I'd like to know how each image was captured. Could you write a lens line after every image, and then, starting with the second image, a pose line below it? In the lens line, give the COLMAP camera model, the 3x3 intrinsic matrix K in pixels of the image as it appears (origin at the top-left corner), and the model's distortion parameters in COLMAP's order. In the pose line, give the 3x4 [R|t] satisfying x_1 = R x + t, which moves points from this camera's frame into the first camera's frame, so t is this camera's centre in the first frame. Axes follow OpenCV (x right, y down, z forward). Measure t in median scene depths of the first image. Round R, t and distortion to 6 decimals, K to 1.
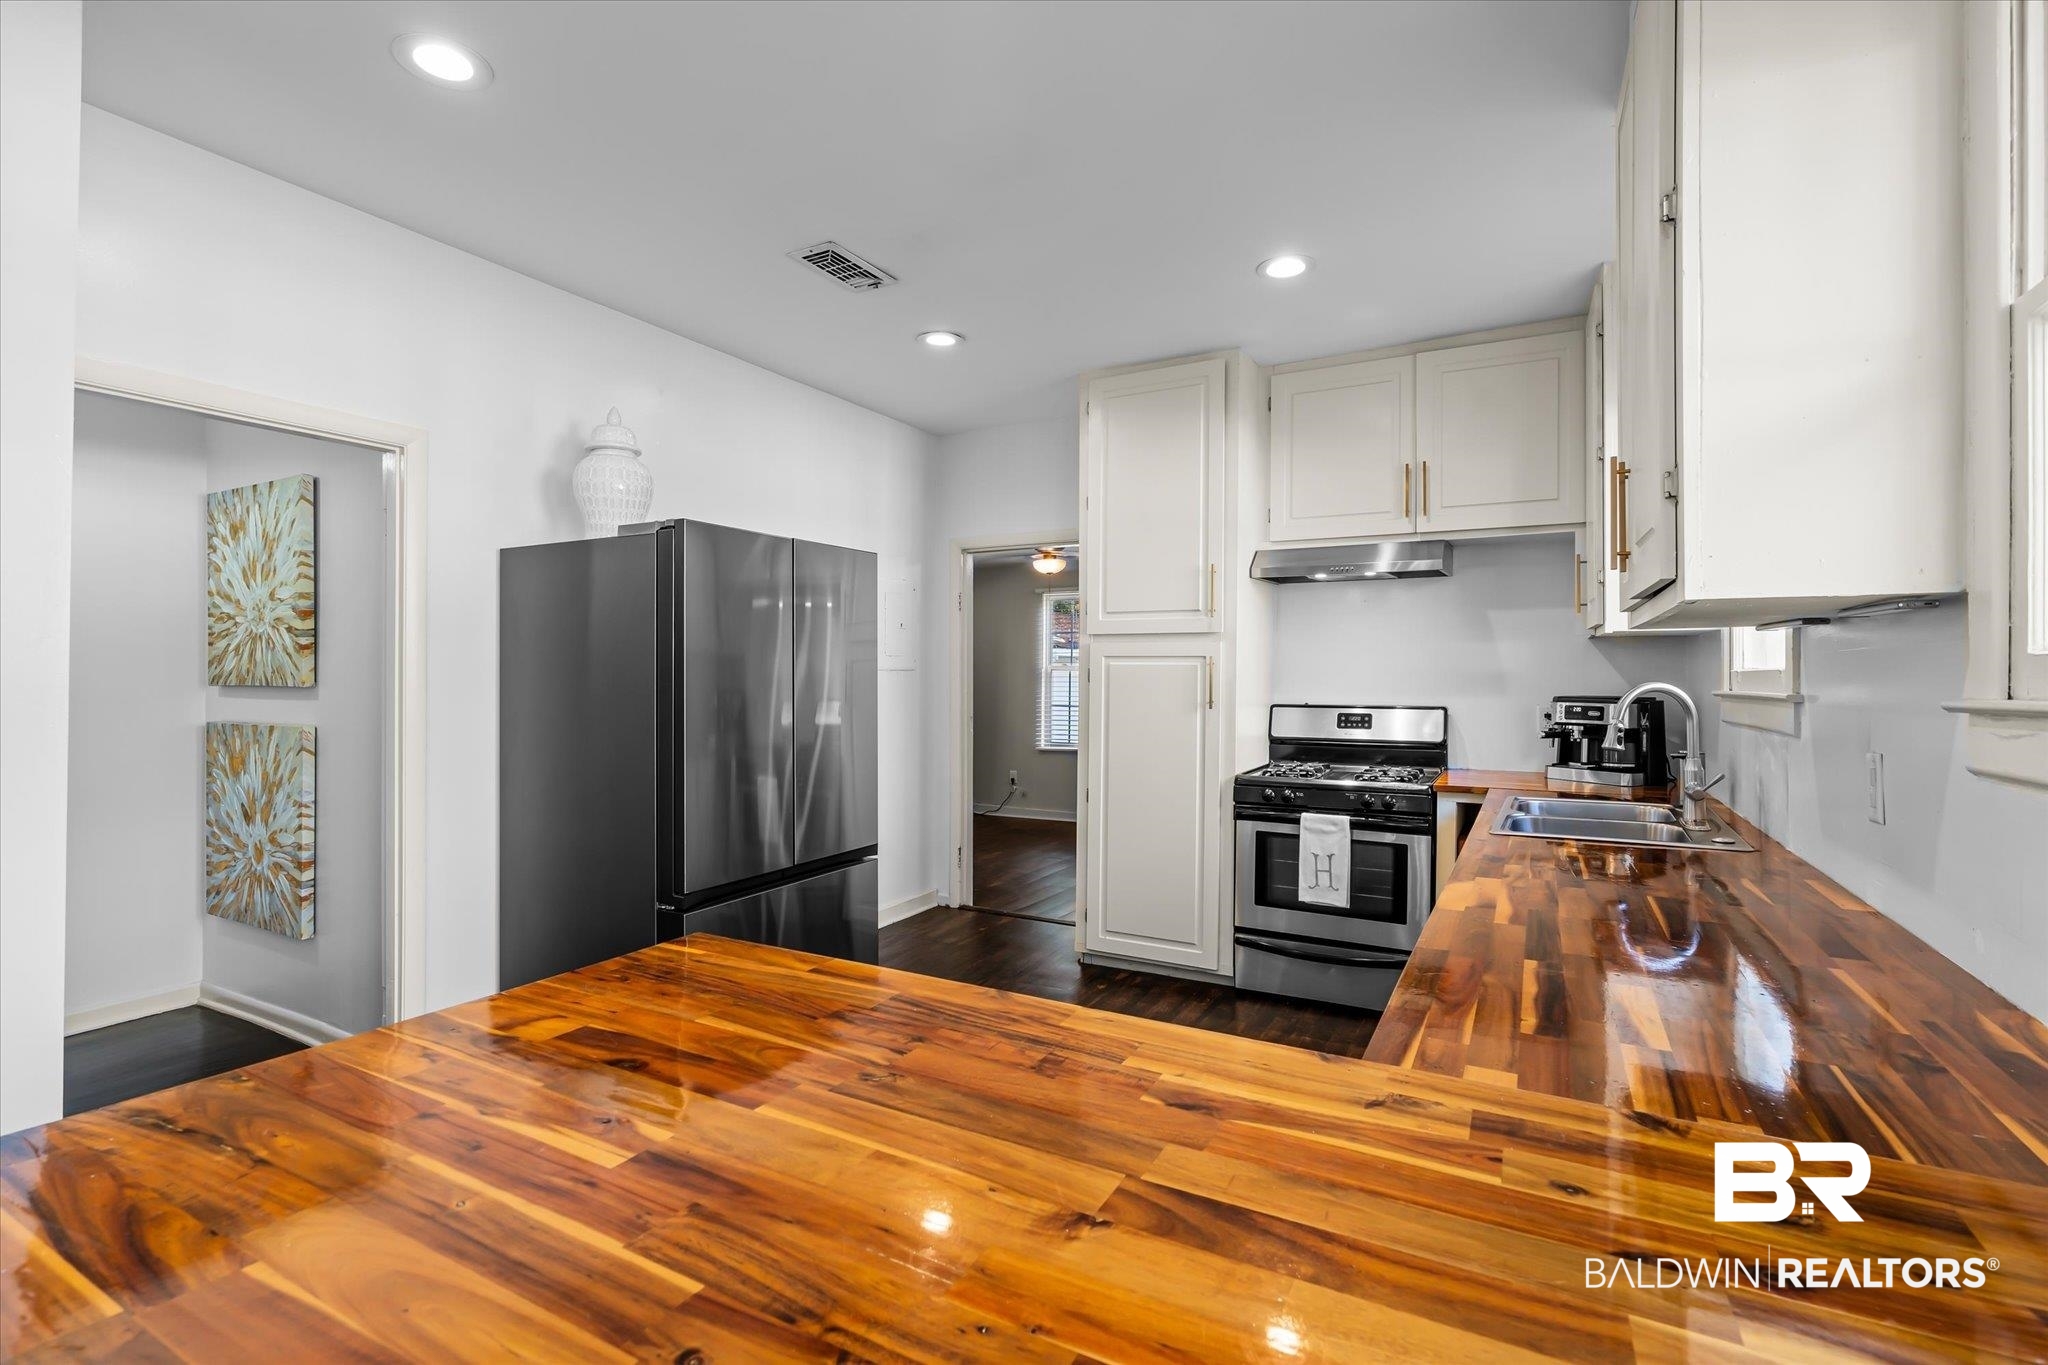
lens RADIAL K [[921.2, 0, 1023.5], [0, 921.2, 678.2], [0, 0, 1]] dist [0.001845, 0.000100]
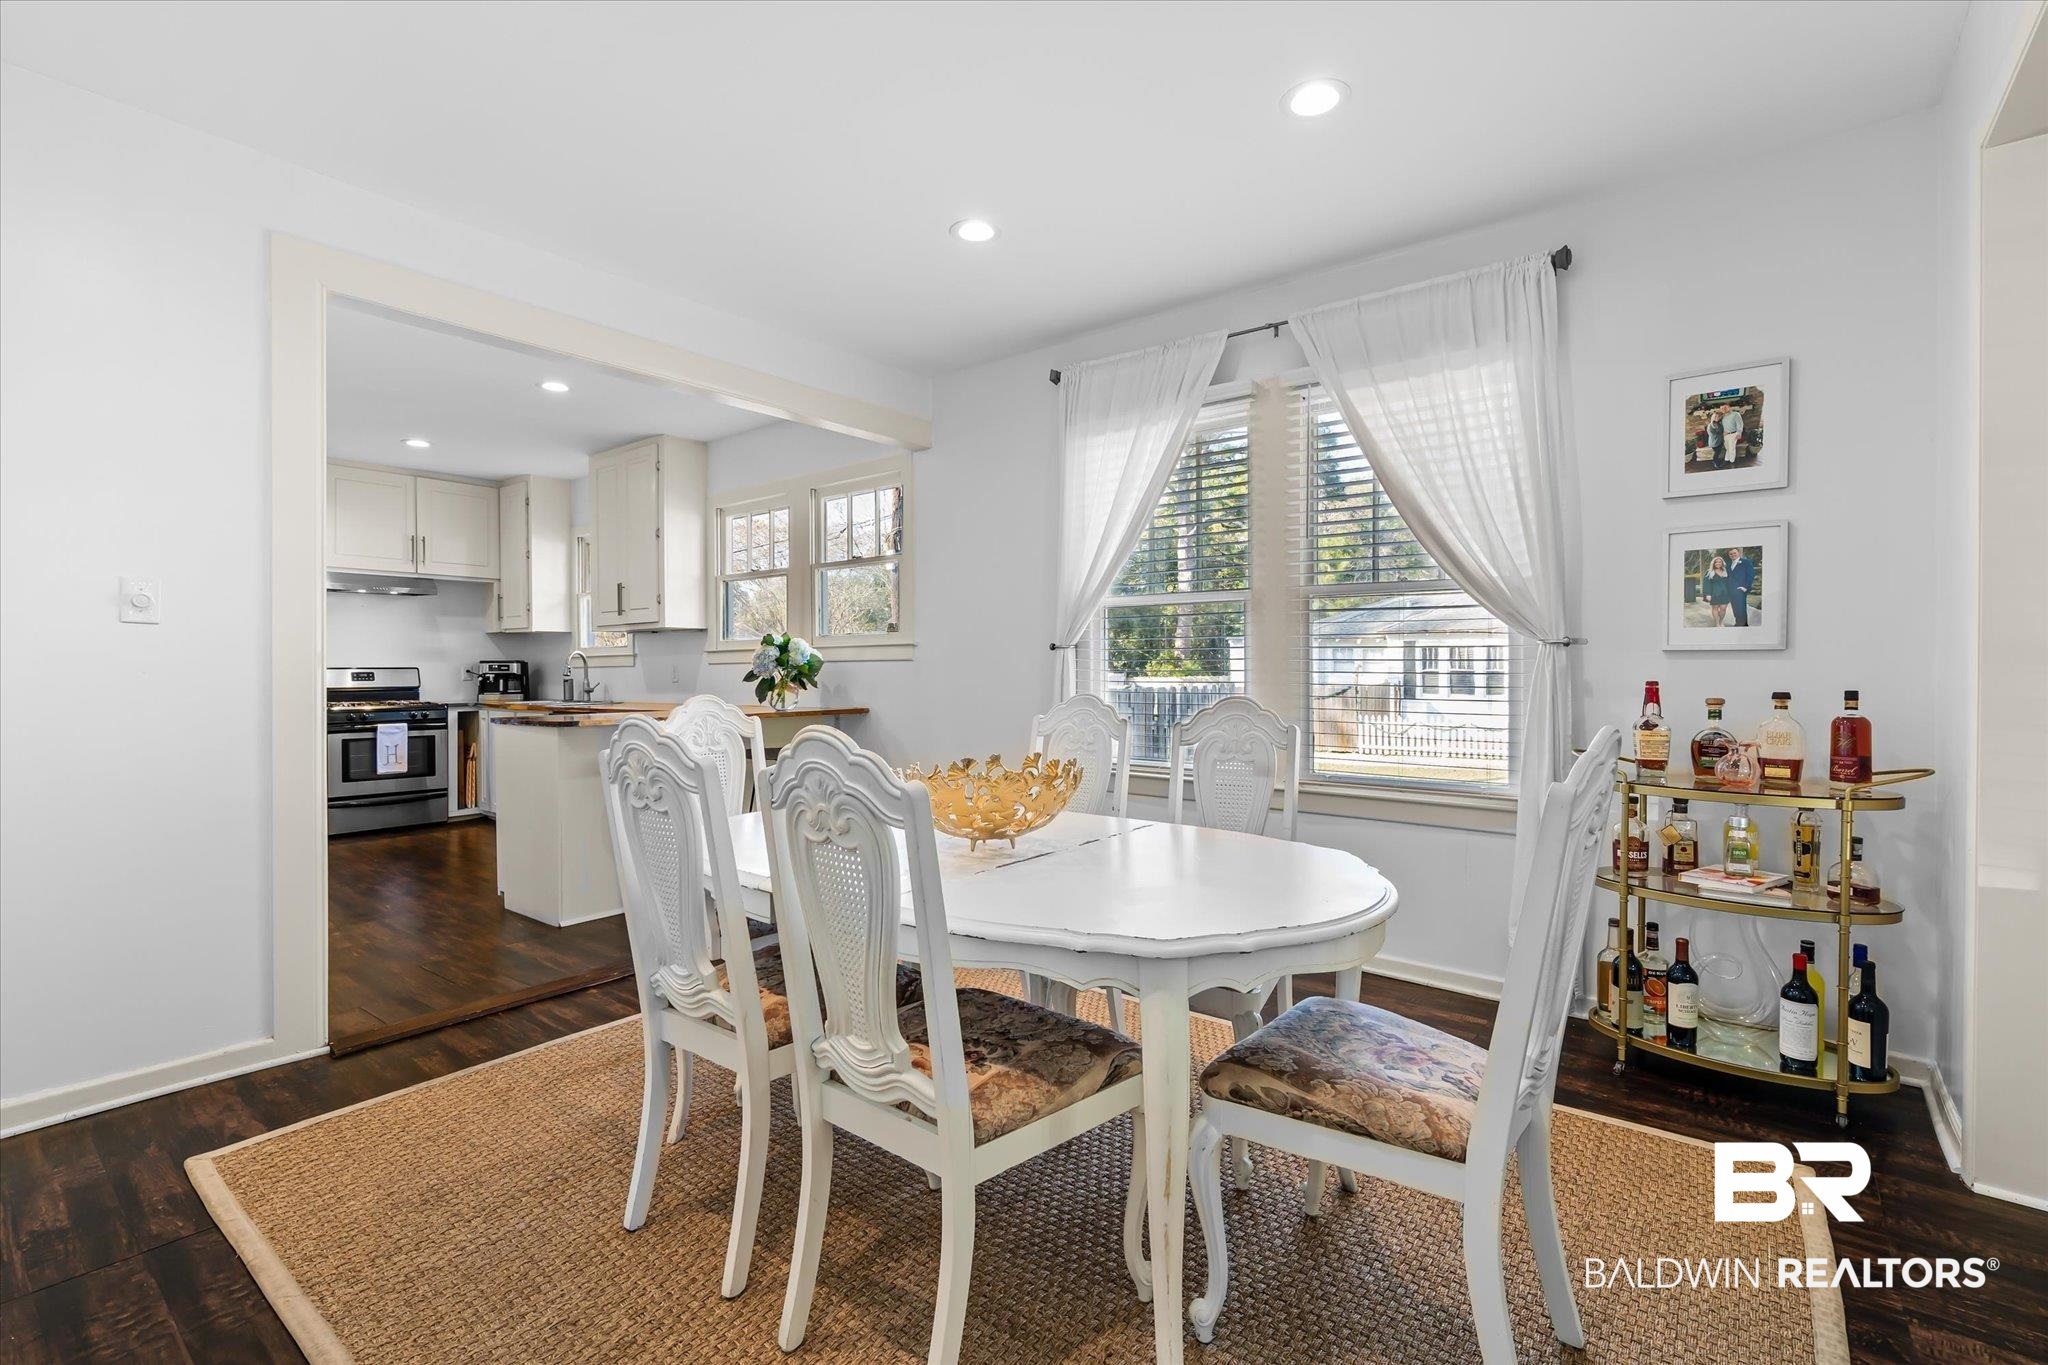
lens RADIAL K [[921.2, 0, 1022.6], [0, 921.2, 679.0], [0, 0, 1]] dist [0.001845, 0.000100]
pose [[0.166463, -0.014115, 0.985947, -1.238244], [0.005833, 0.999894, 0.013330, 0.039928], [-0.986030, 0.003533, 0.166528, -0.530385]]
